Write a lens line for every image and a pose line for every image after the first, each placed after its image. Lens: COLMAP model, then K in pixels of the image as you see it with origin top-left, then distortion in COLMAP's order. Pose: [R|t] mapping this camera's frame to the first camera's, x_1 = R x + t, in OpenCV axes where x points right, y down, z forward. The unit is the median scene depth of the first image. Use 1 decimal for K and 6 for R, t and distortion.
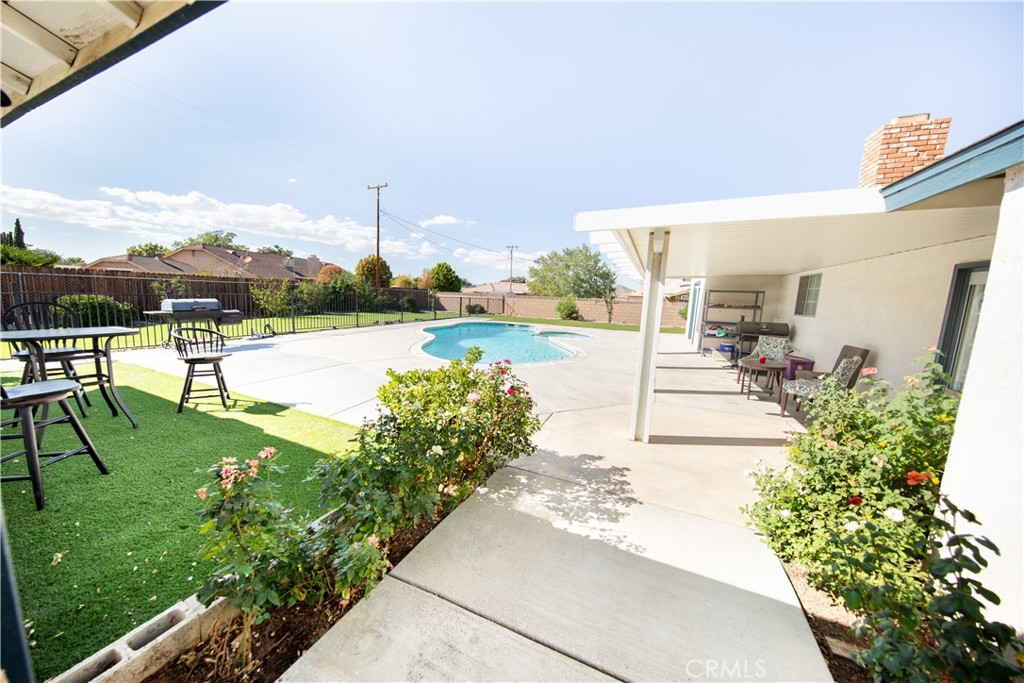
lens RADIAL K [[326.7, 0, 510.5], [0, 326.7, 337.8], [0, 0, 1]] dist [0.004167, -0.003027]
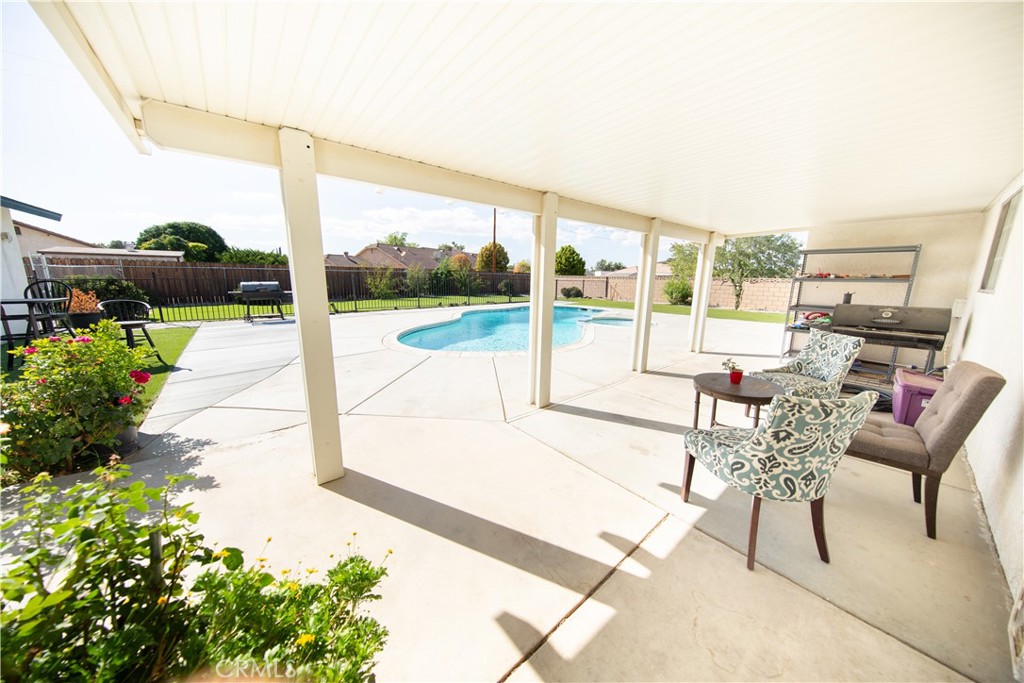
lens RADIAL K [[324.9, 0, 512.5], [0, 324.9, 338.7], [0, 0, 1]] dist [0.009543, -0.005868]
pose [[0.895733, 0.056283, -0.441016, 0.635205], [-0.035910, 0.997873, 0.054414, -0.003956], [0.443141, -0.032904, 0.895848, 0.379879]]
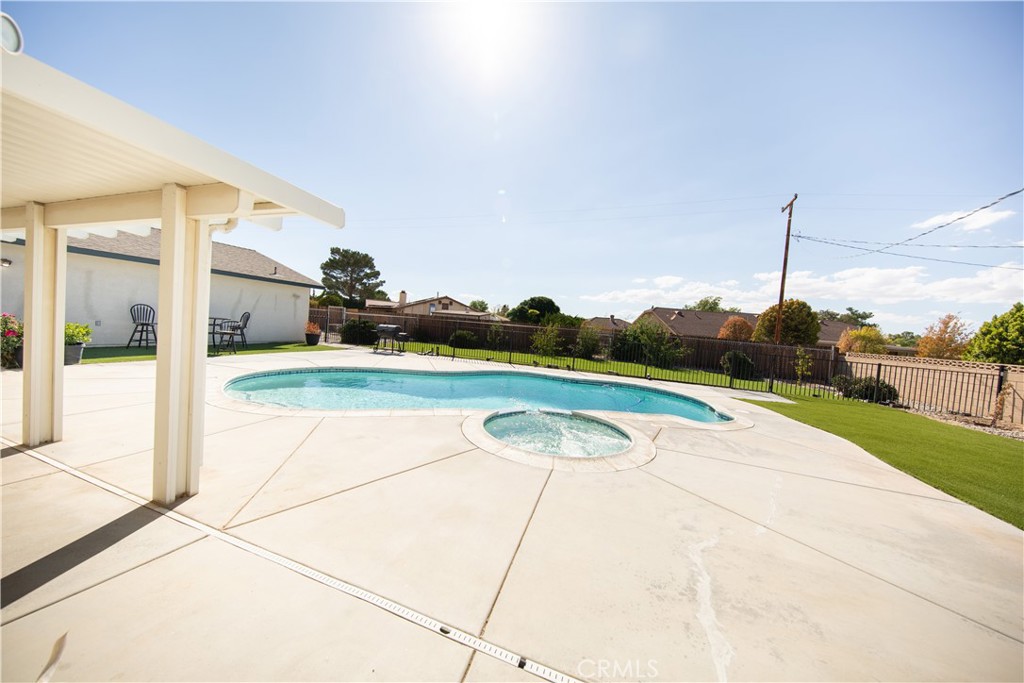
lens RADIAL K [[324.7, 0, 510.5], [0, 324.7, 338.2], [0, 0, 1]] dist [0.004097, -0.002866]
pose [[0.086393, -0.000348, -0.996261, 1.155434], [-0.204464, 0.978707, -0.018073, -0.199082], [0.975054, 0.205261, 0.084483, 1.993057]]
